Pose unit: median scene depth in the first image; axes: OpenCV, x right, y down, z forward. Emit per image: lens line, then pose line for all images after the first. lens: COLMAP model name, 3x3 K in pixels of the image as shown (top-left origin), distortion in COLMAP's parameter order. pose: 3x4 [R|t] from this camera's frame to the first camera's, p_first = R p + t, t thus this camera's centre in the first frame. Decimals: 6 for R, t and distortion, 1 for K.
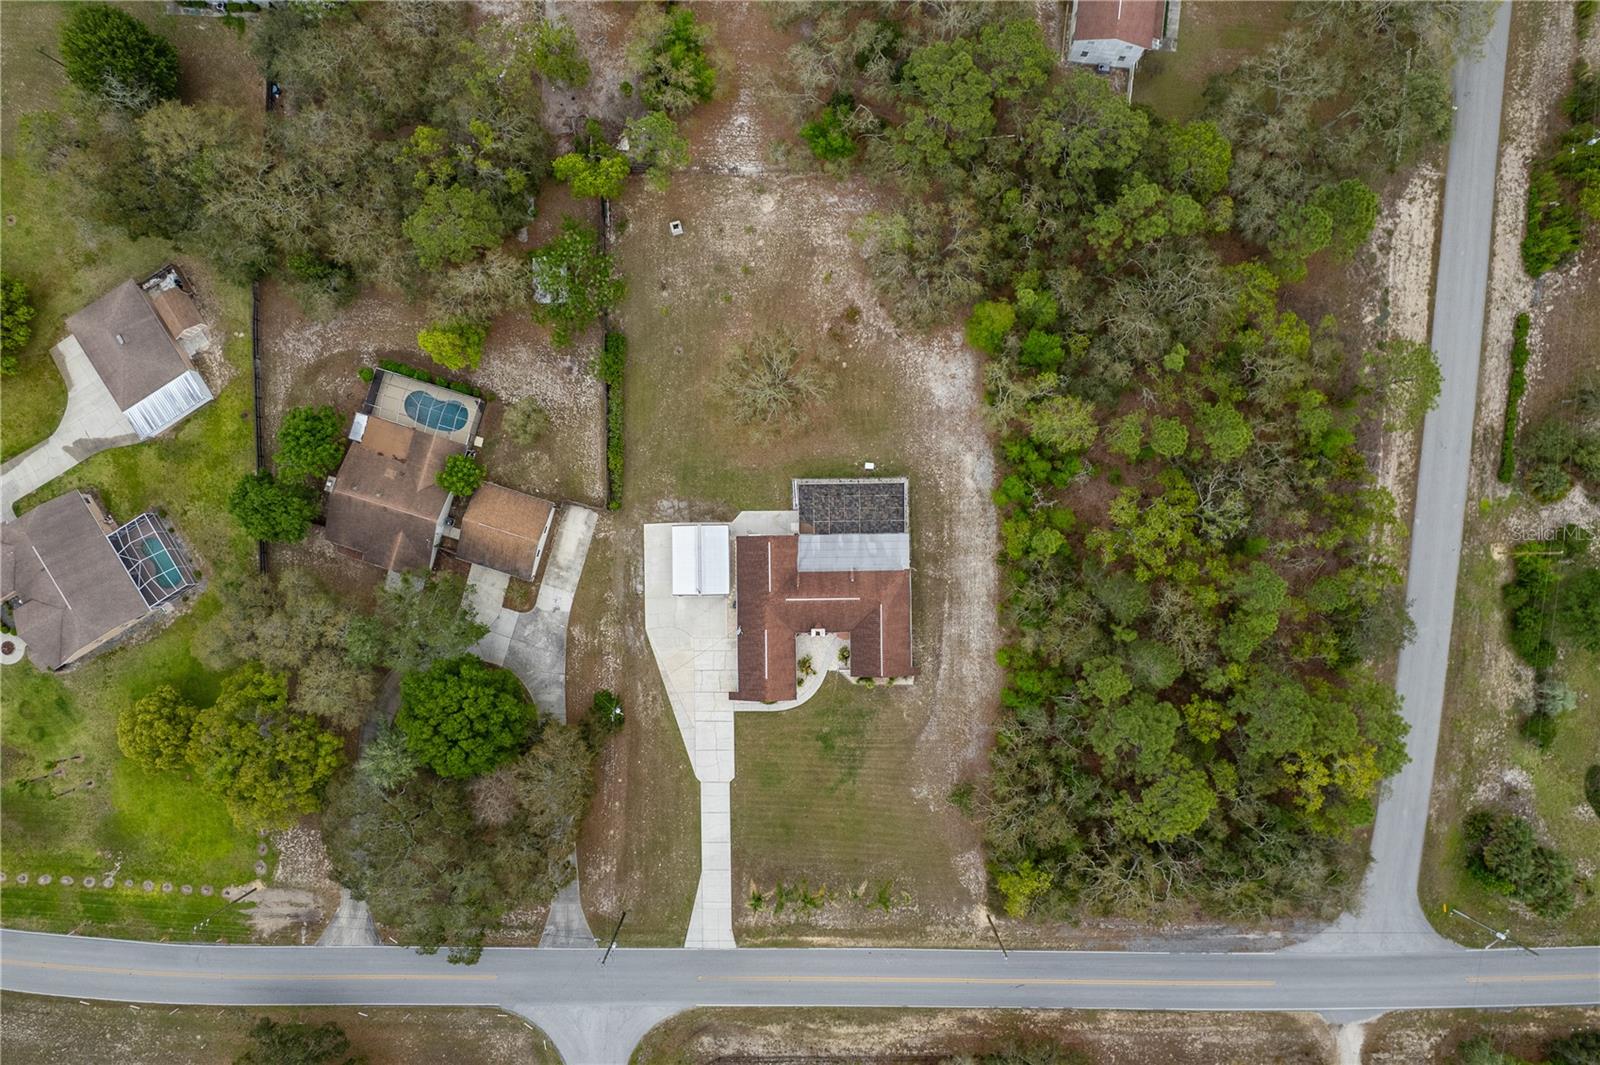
lens RADIAL K [[1026.0, 0, 803.6], [0, 1026.0, 539.7], [0, 0, 1]] dist [-0.079128, 0.068278]
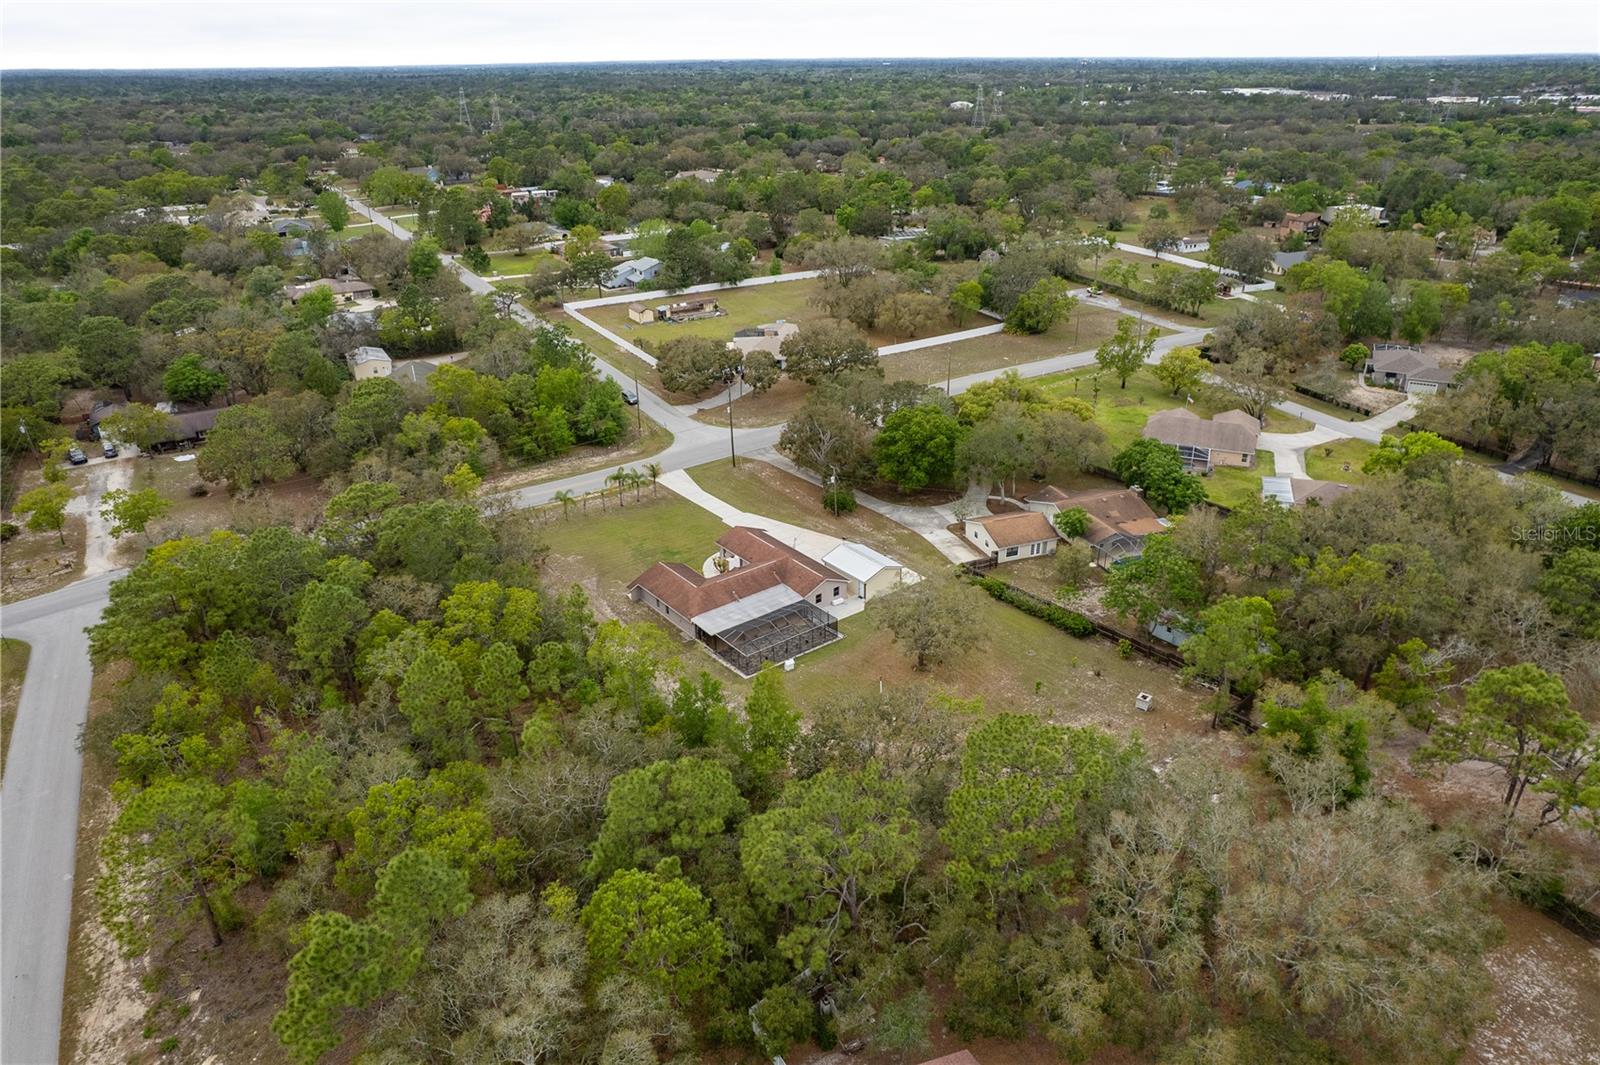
lens RADIAL K [[1026.0, 0, 803.6], [0, 1026.0, 539.7], [0, 0, 1]] dist [-0.079128, 0.068278]
pose [[-0.791866, 0.274276, -0.545638, 0.514225], [-0.610588, -0.338816, 0.715812, -0.685642], [0.011459, 0.899987, 0.435767, 0.508204]]
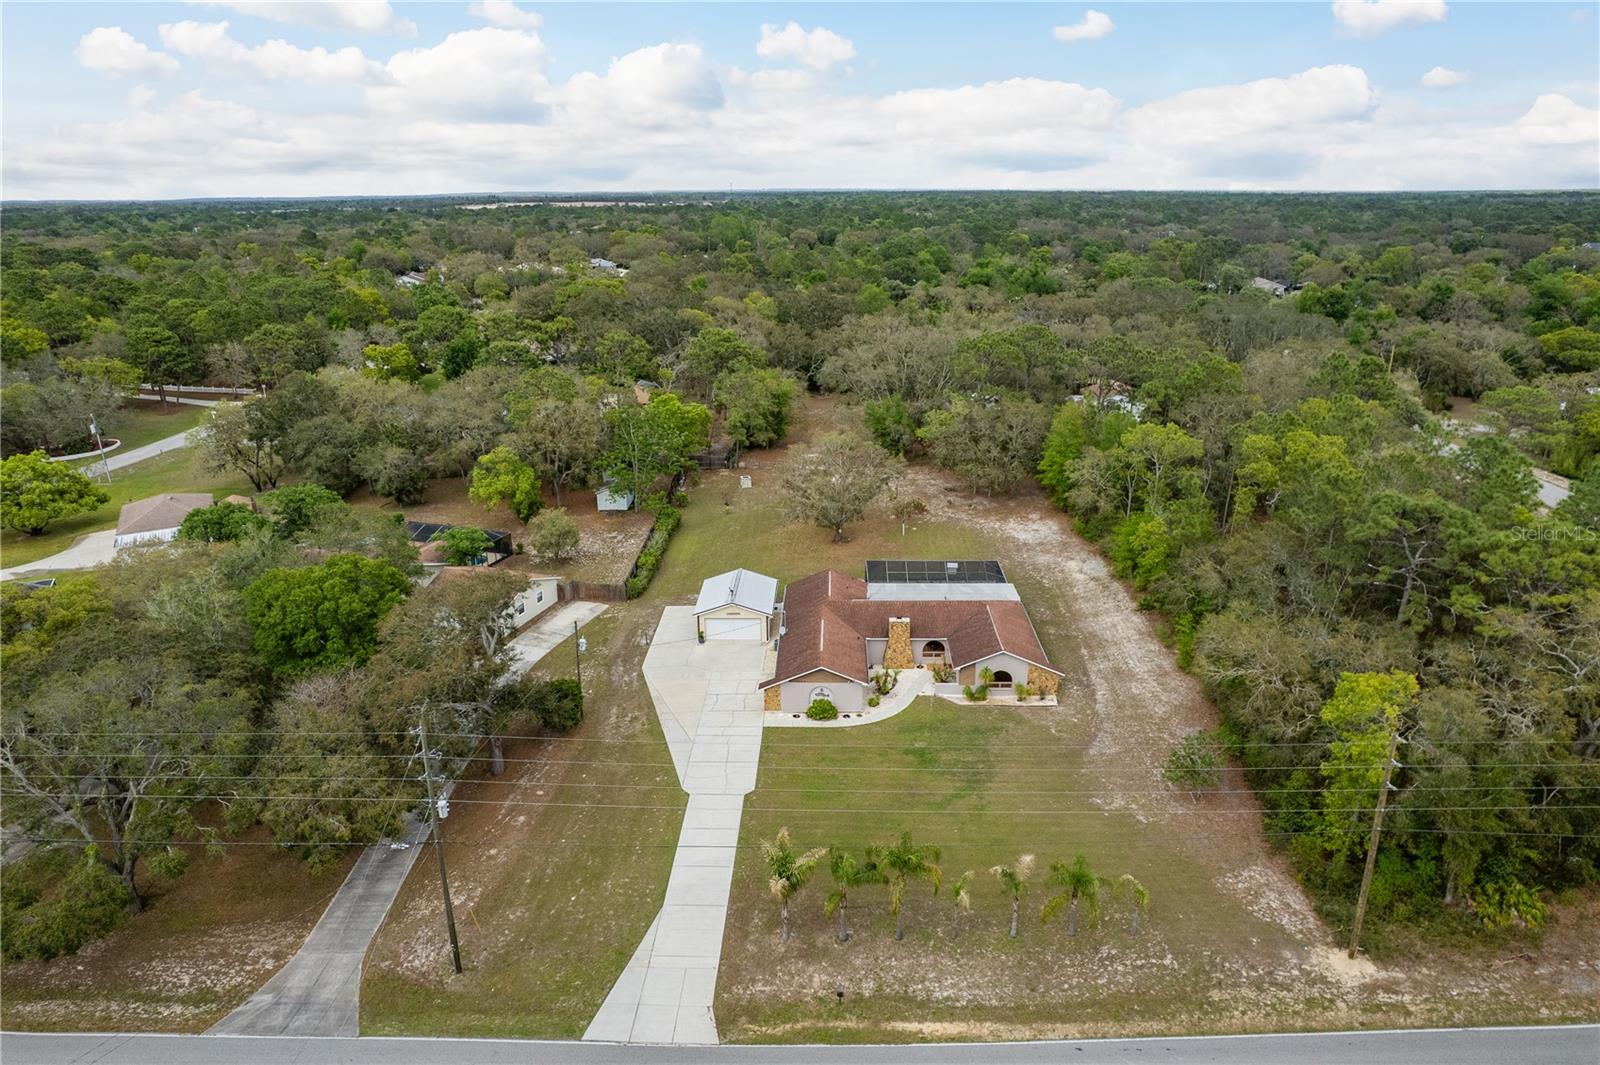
lens RADIAL K [[1026.0, 0, 803.6], [0, 1026.0, 539.7], [0, 0, 1]] dist [-0.079128, 0.068278]
pose [[0.999093, 0.009593, -0.041481, -0.021231], [-0.042335, 0.327208, -0.944003, 0.698802], [0.004518, 0.944904, 0.327318, 0.707723]]
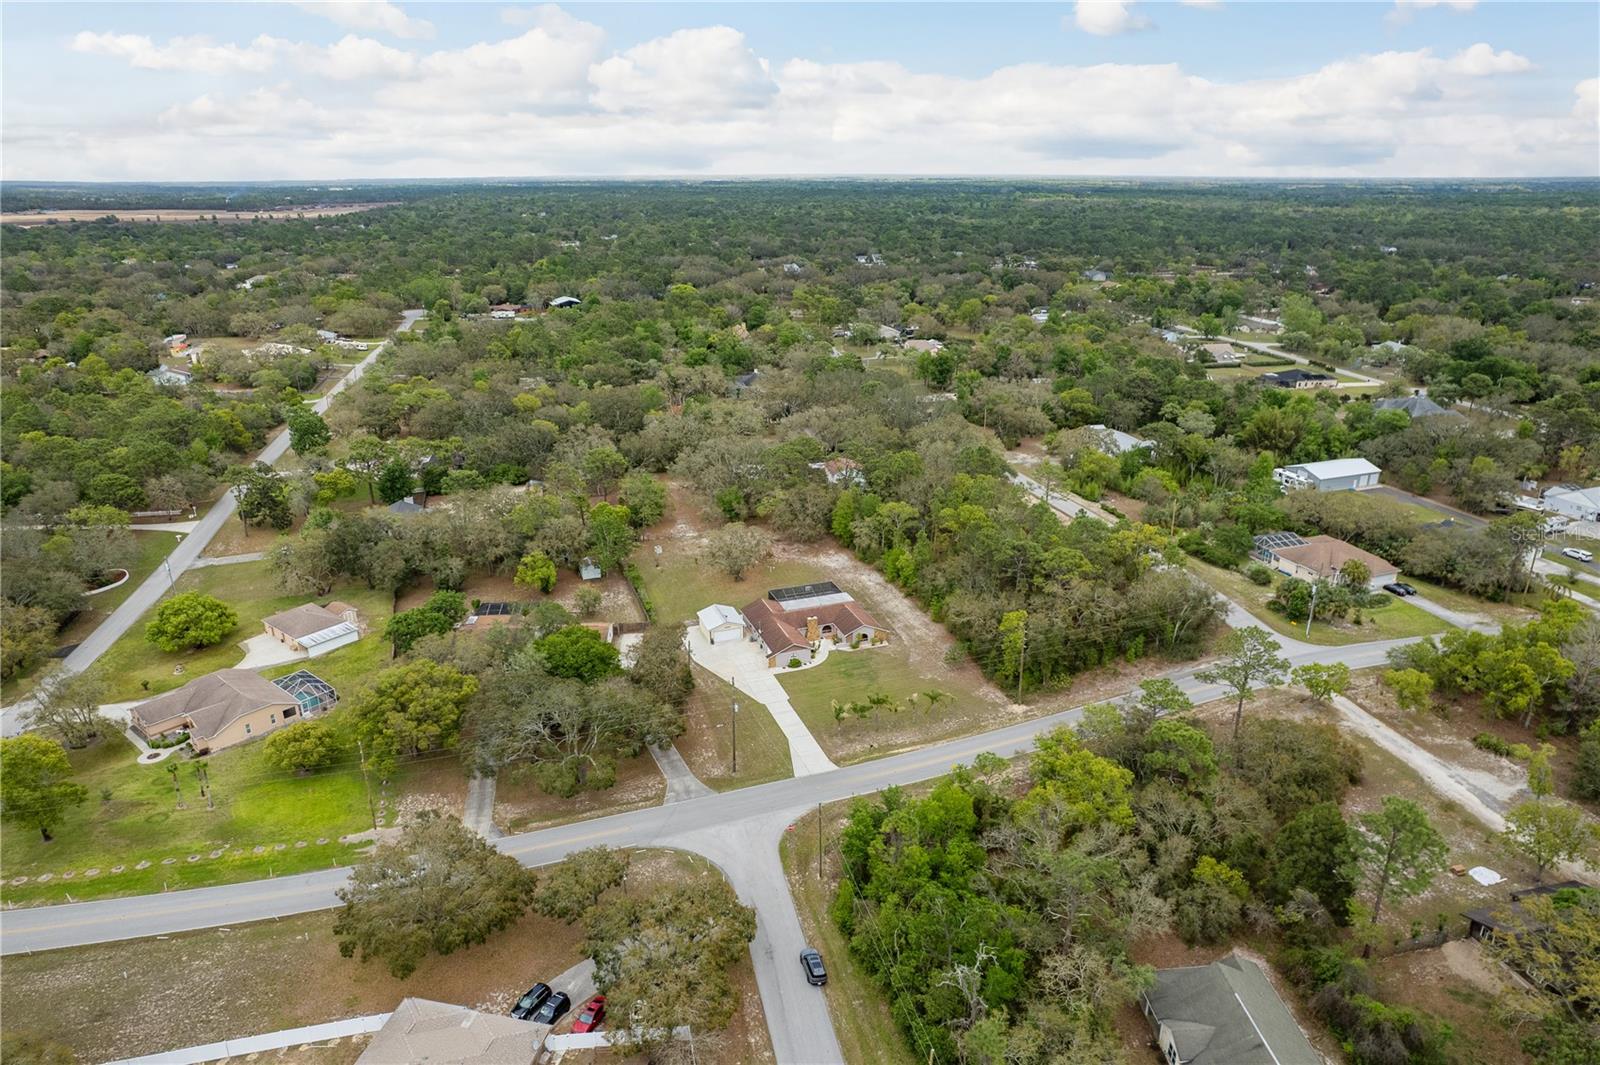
lens RADIAL K [[1026.0, 0, 803.6], [0, 1026.0, 539.7], [0, 0, 1]] dist [-0.079128, 0.068278]
pose [[0.944749, -0.112954, 0.307718, -0.423851], [0.327792, 0.321894, -0.888221, 1.316847], [0.001276, 0.940013, 0.341135, 0.384296]]
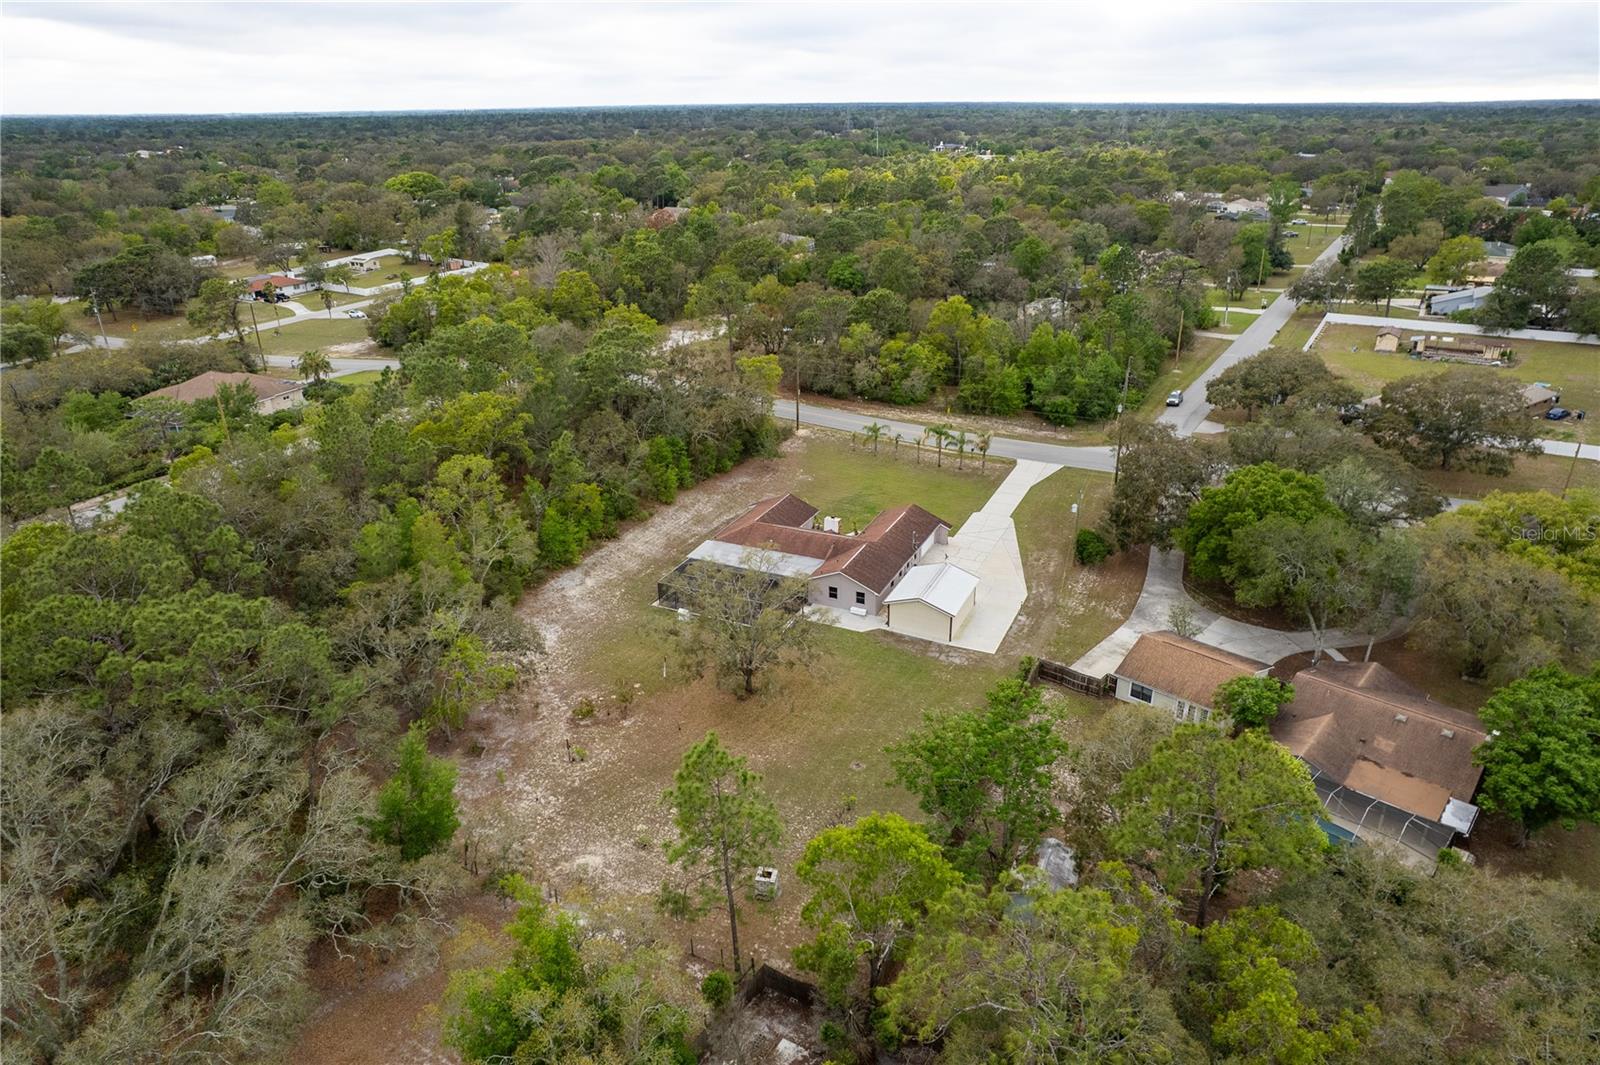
lens RADIAL K [[1026.0, 0, 803.6], [0, 1026.0, 539.7], [0, 0, 1]] dist [-0.079128, 0.068278]
pose [[-0.904751, -0.158267, 0.395445, -0.309708], [0.425745, -0.364177, 0.828322, -0.646124], [0.012916, 0.917784, 0.396870, 0.644833]]
